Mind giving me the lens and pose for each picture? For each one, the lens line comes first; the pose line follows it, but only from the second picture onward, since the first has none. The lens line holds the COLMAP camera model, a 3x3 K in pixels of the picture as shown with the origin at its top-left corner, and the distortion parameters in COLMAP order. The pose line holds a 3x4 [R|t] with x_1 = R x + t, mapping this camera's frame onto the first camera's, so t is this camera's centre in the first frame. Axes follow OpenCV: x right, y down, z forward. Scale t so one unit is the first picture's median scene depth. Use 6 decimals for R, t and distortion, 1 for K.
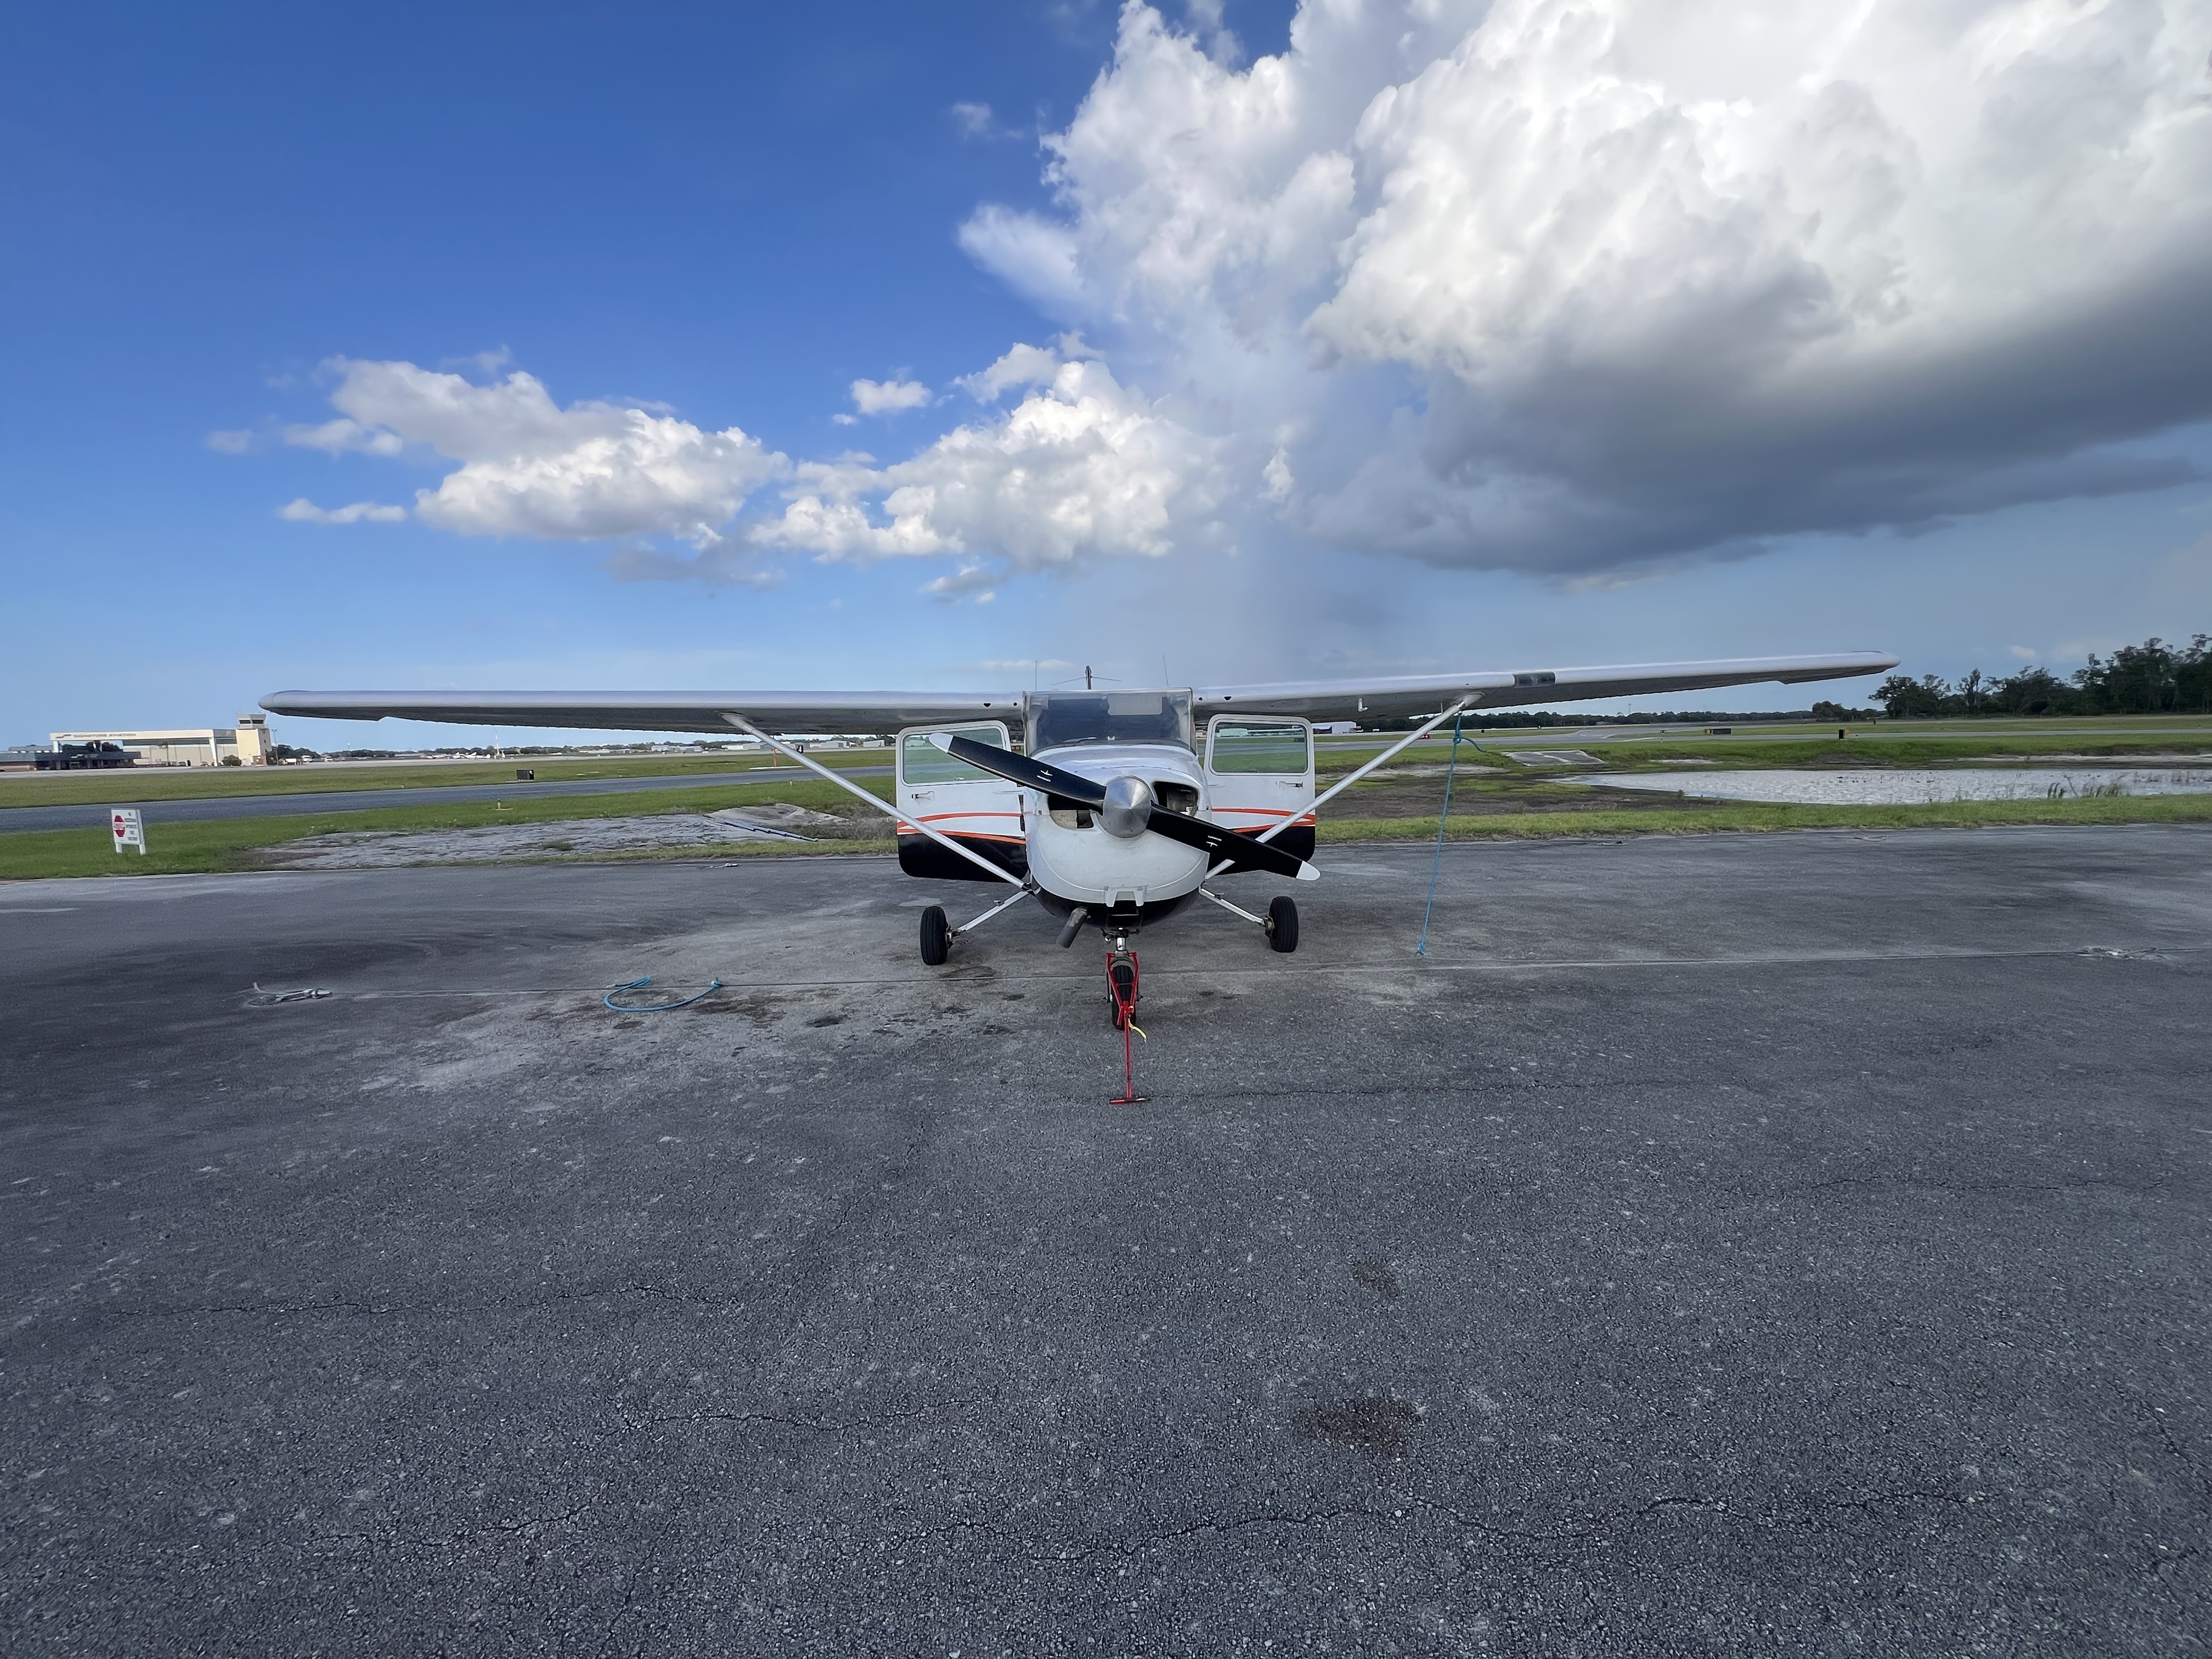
lens RADIAL K [[914.0, 0, 1100.2], [0, 914.0, 838.7], [0, 0, 1]] dist [-0.001164, -0.000472]
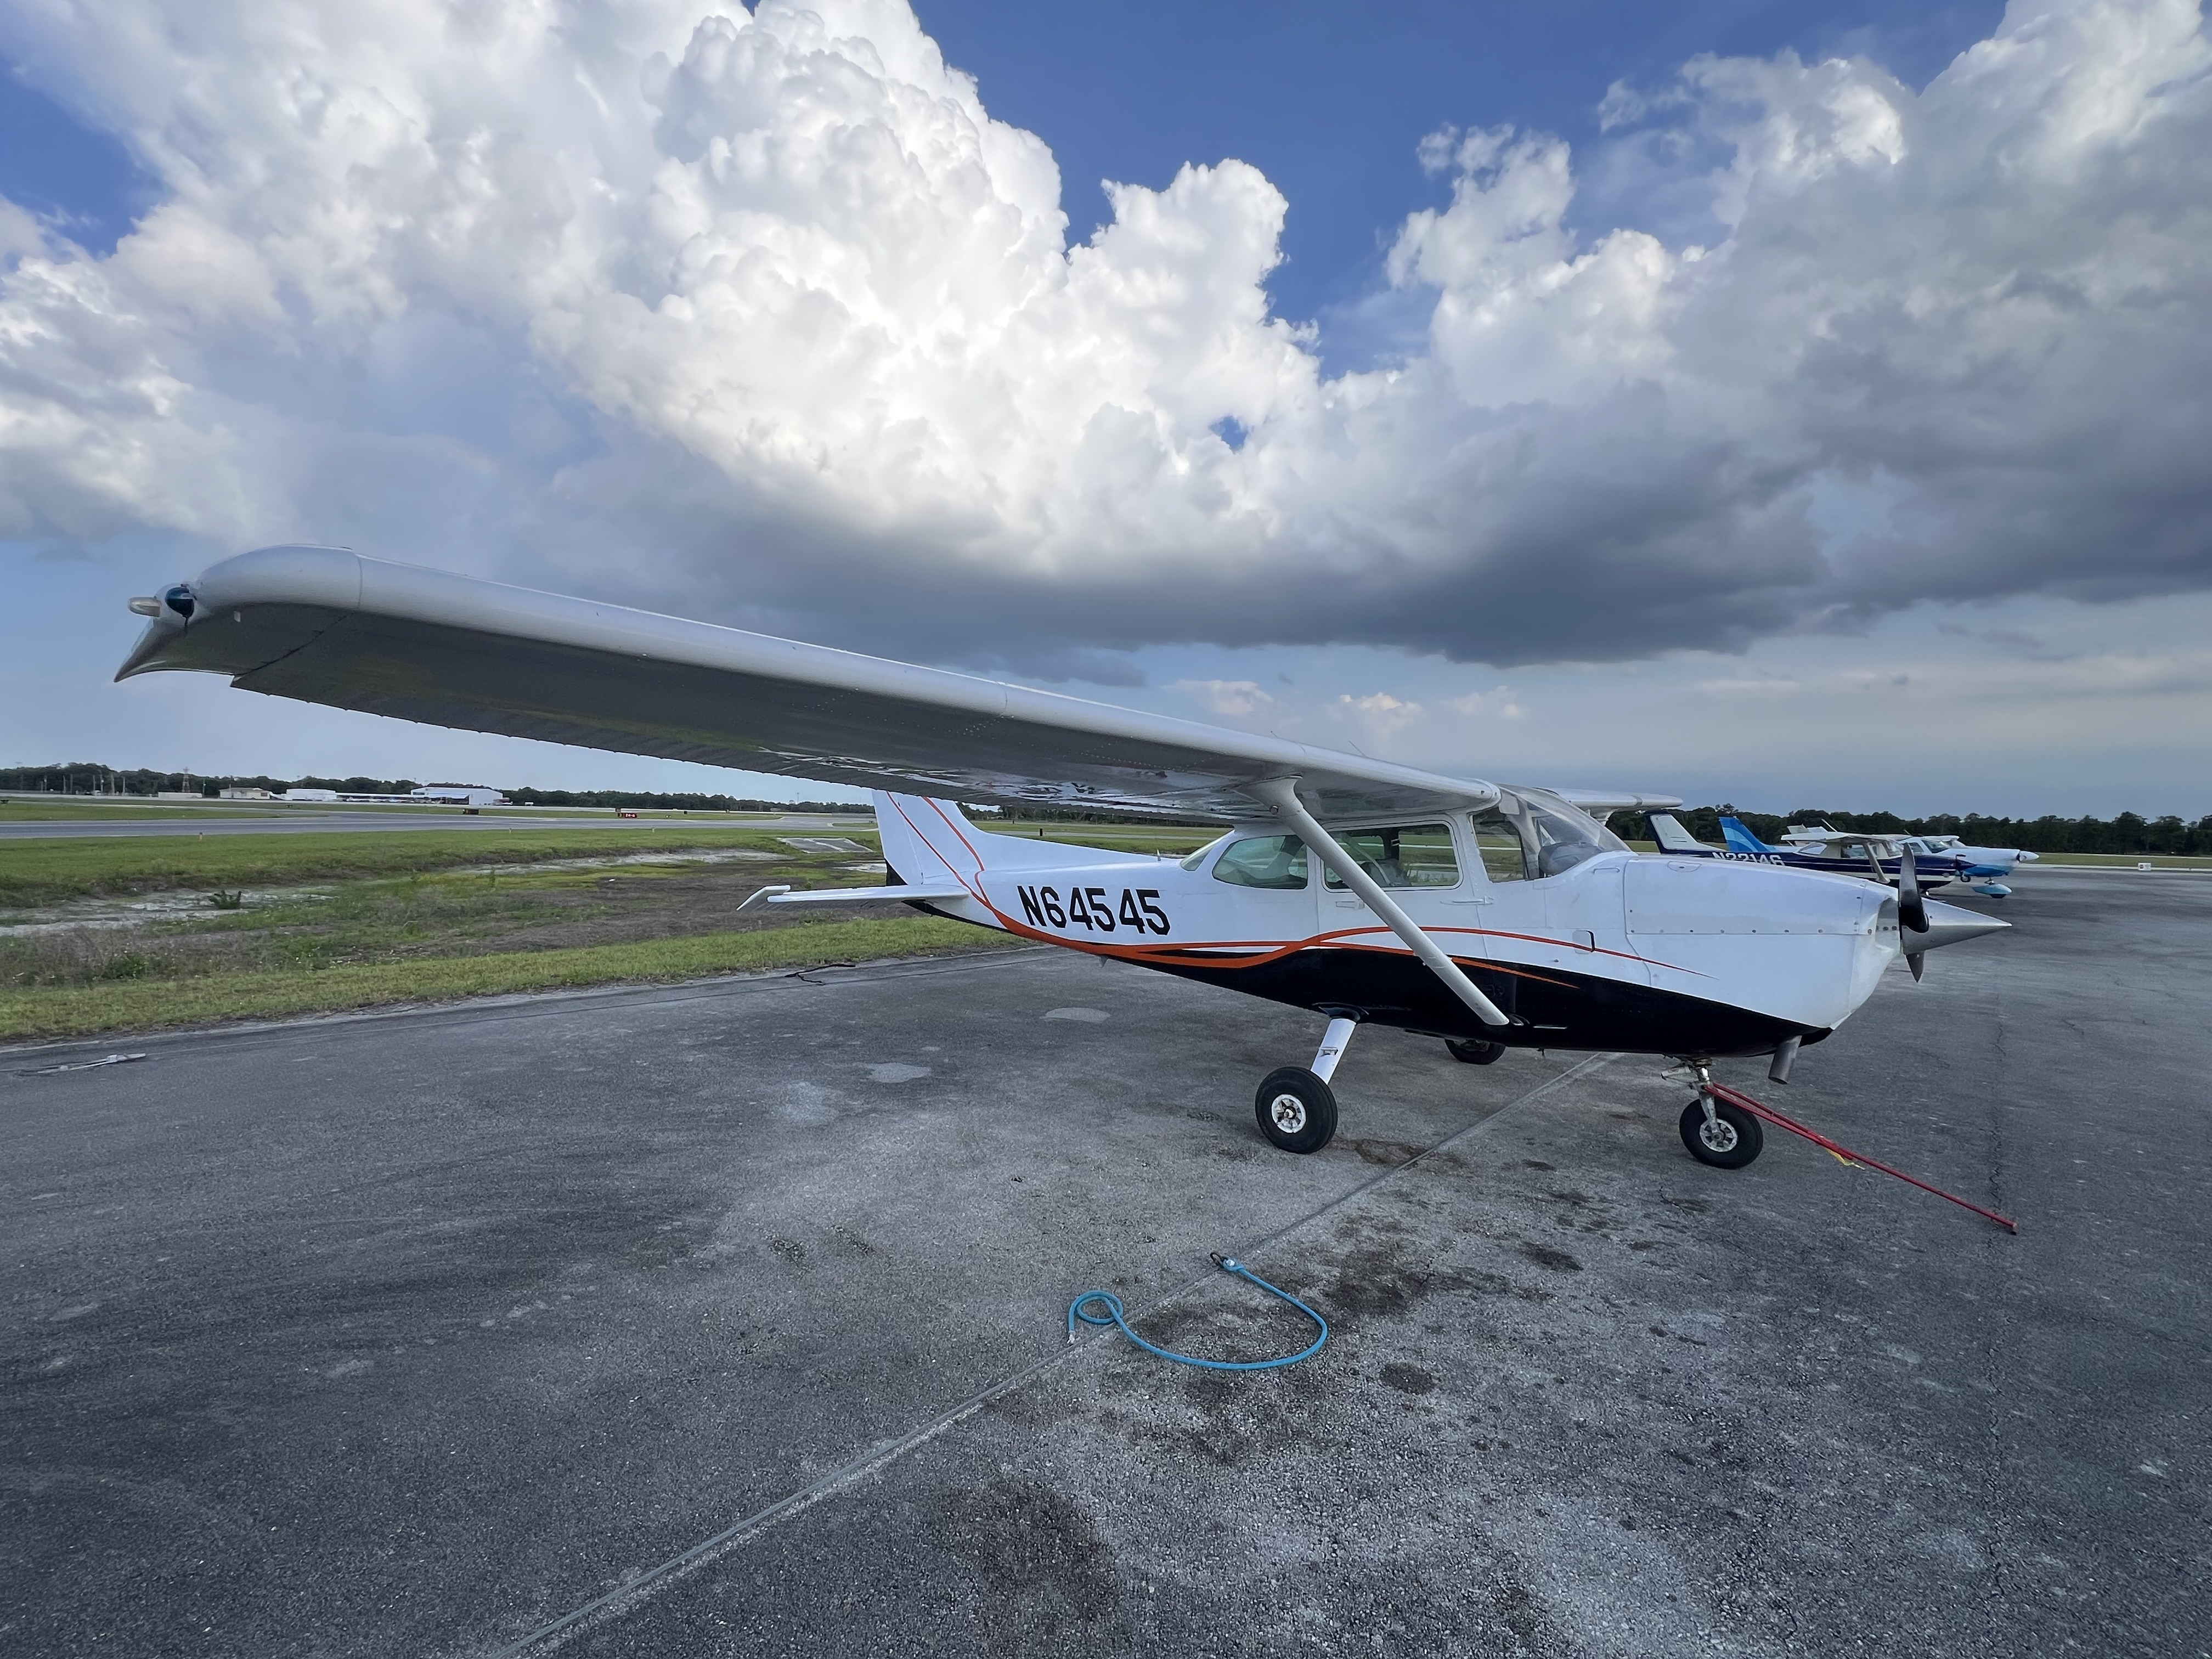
lens RADIAL K [[984.0, 0, 1106.0], [0, 984.0, 829.5], [0, 0, 1]] dist [-0.001677, -0.000057]
pose [[0.668086, 0.039221, 0.743049, -0.932458], [0.035042, 0.995843, -0.084070, -0.053288], [-0.743258, 0.082204, 0.663935, 0.656646]]
